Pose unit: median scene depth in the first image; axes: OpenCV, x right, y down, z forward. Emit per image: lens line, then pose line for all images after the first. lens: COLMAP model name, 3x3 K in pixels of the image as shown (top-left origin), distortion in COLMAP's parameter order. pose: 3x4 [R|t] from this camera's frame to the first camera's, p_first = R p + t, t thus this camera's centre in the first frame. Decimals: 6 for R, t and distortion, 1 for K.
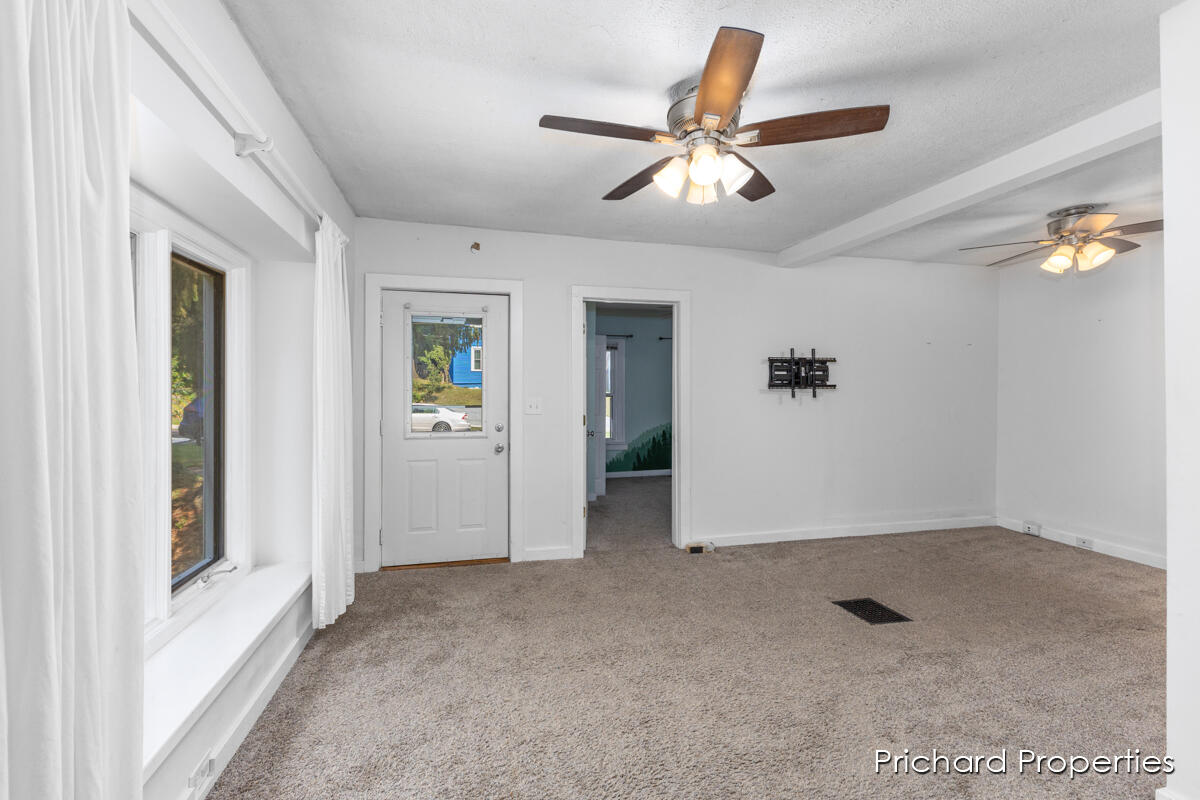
lens RADIAL K [[518.0, 0, 587.1], [0, 518.0, 386.1], [0, 0, 1]] dist [0.008971, 0.000279]
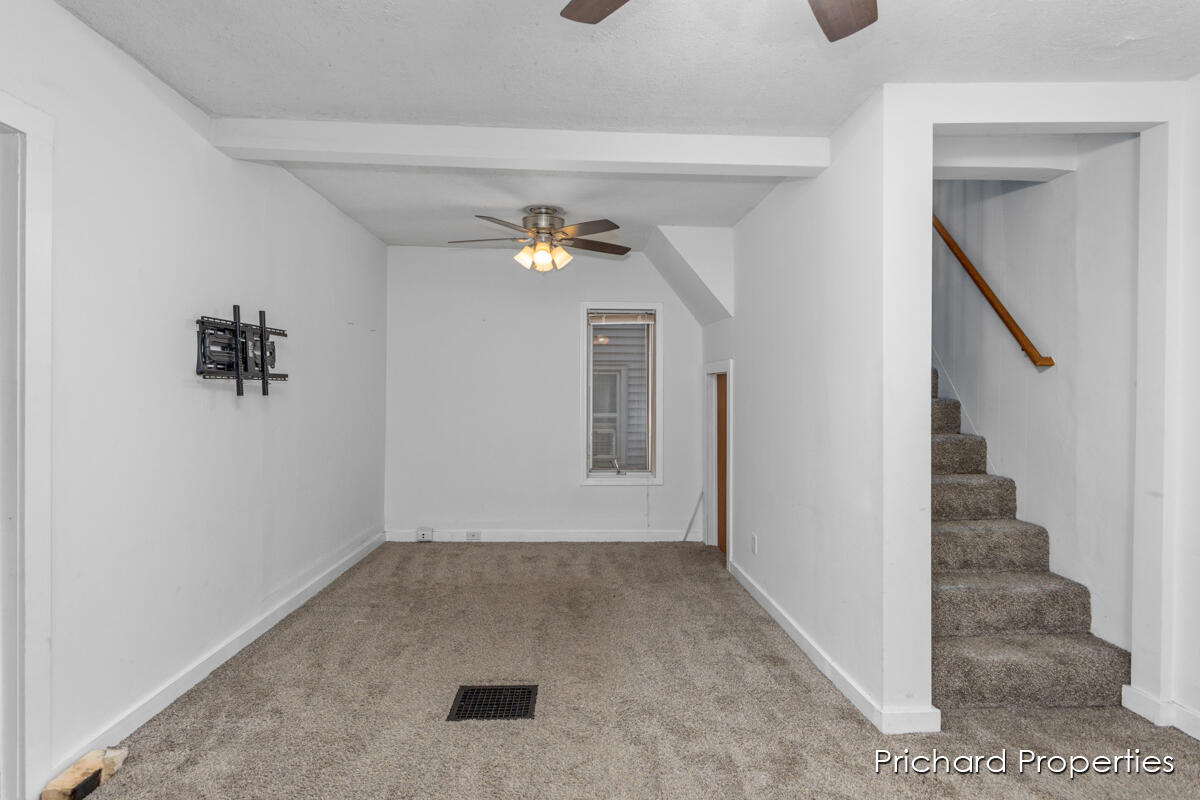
lens RADIAL K [[610.2, 0, 601.4], [0, 610.2, 391.1], [0, 0, 1]] dist [0.020727, -0.000918]
pose [[0.191919, 0.002086, 0.981409, -0.174860], [-0.017573, 0.999845, 0.001311, 0.010638], [-0.981253, -0.017498, 0.191926, 0.535422]]
